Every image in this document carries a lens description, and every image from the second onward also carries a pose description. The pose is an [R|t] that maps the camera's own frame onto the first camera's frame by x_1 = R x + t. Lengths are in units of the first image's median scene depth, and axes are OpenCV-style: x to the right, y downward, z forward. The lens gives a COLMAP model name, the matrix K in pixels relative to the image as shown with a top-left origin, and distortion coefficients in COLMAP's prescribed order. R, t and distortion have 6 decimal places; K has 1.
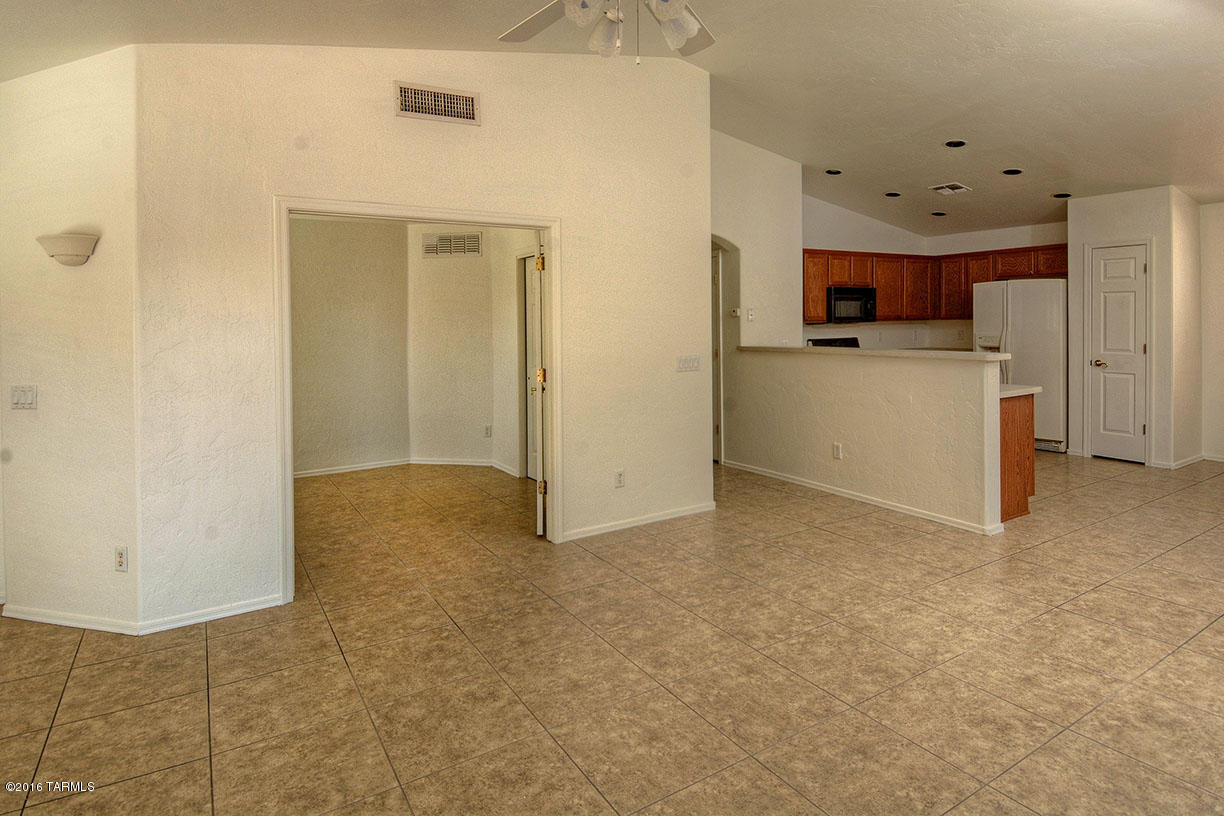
lens RADIAL K [[666.4, 0, 659.5], [0, 666.4, 347.5], [0, 0, 1]] dist [0.003829, -0.001501]
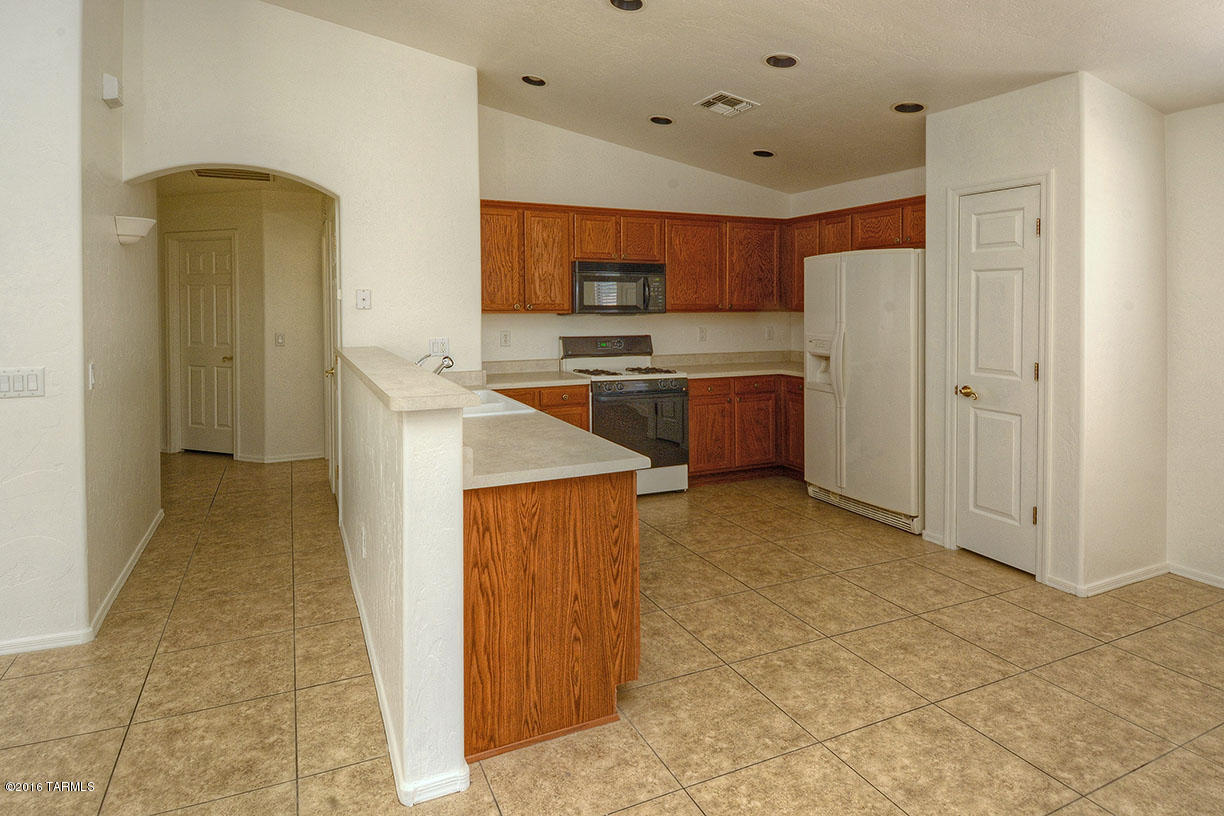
lens RADIAL K [[666.4, 0, 593.7], [0, 666.4, 326.9], [0, 0, 1]] dist [0.003829, -0.001501]
pose [[0.985674, 0.022488, -0.167156, 0.415209], [-0.023795, 0.999700, -0.005820, -0.021253], [0.166975, 0.009714, 0.985913, 0.354603]]
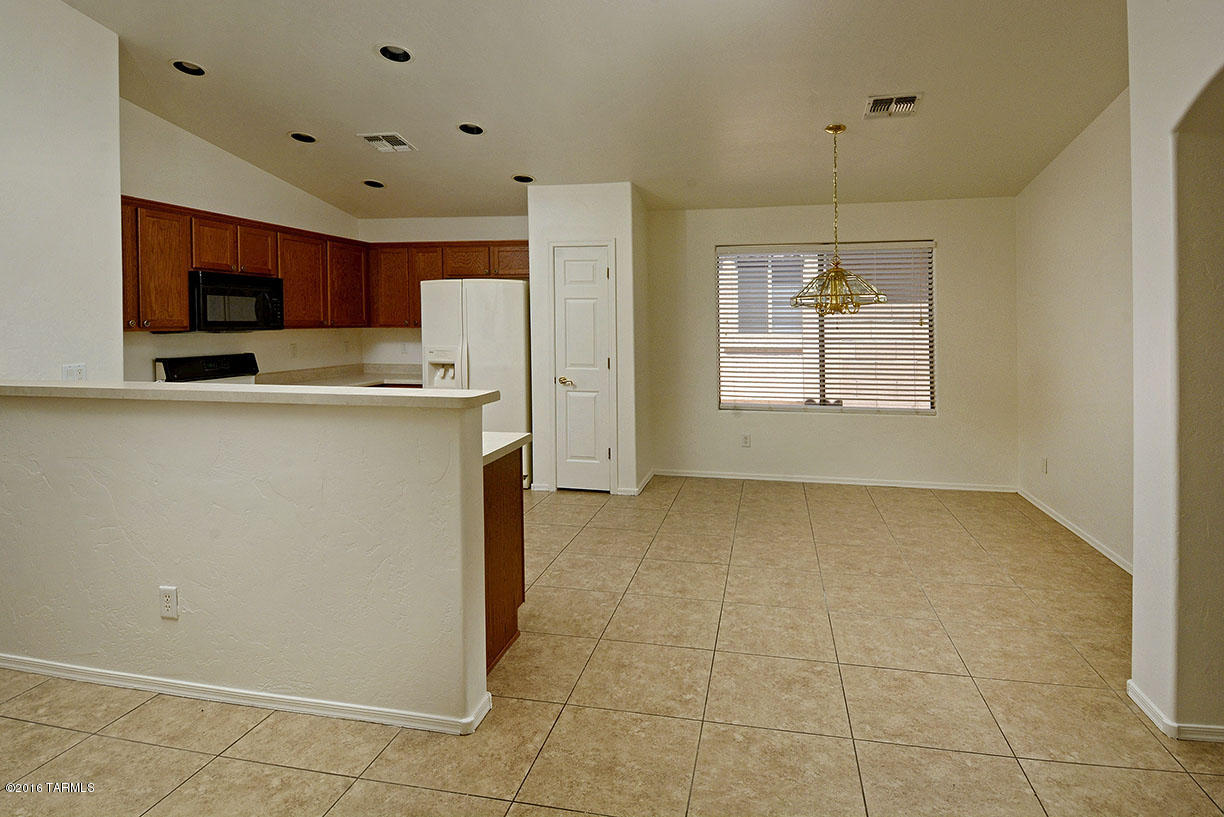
lens RADIAL K [[641.7, 0, 651.9], [0, 641.7, 338.1], [0, 0, 1]] dist [-0.025403, -0.003063]
pose [[0.706910, -0.000369, 0.707303, 0.152389], [0.017247, 0.999712, -0.016715, -0.014545], [-0.707093, 0.024015, 0.706713, 0.324581]]
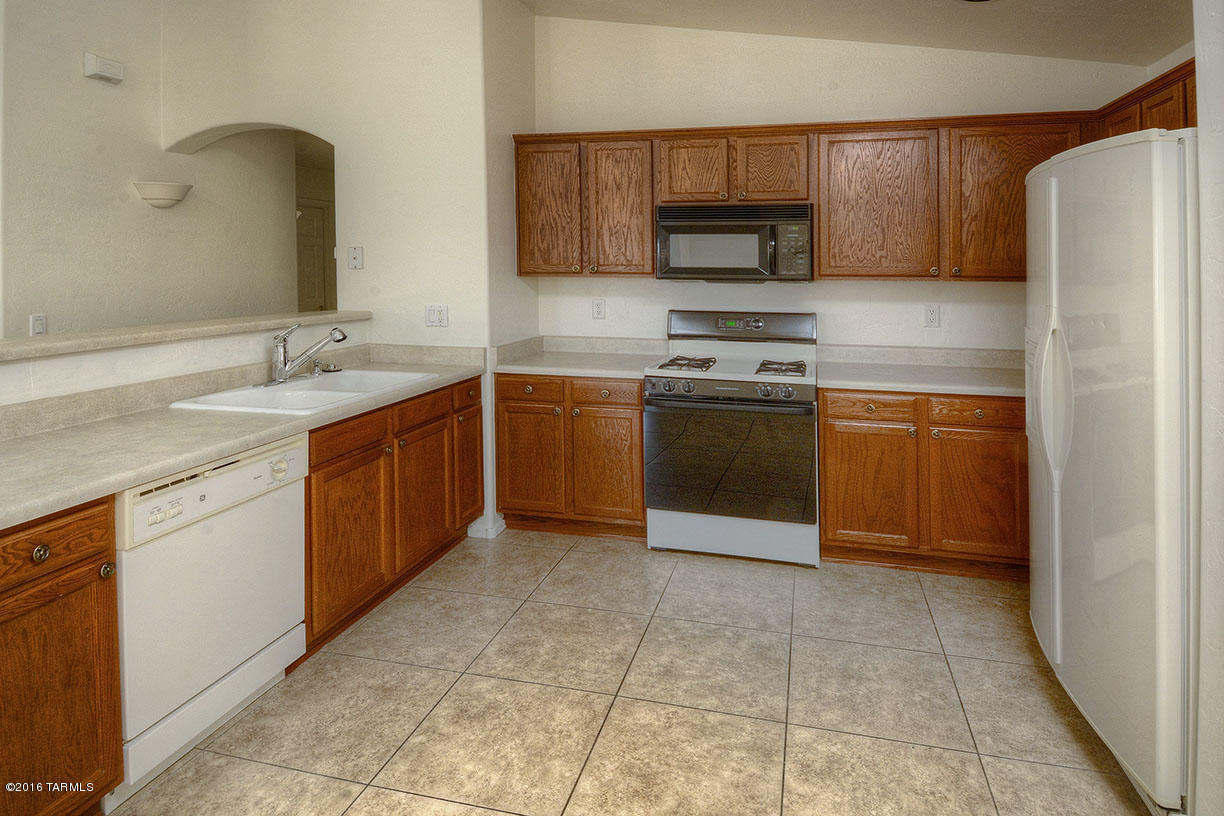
lens RADIAL K [[666.4, 0, 647.3], [0, 666.4, 273.8], [0, 0, 1]] dist [0.003829, -0.001501]
pose [[0.677291, 0.029236, -0.735134, 0.653256], [-0.049325, 0.998766, -0.005723, -0.039789], [0.734060, 0.040136, 0.677898, 0.704695]]
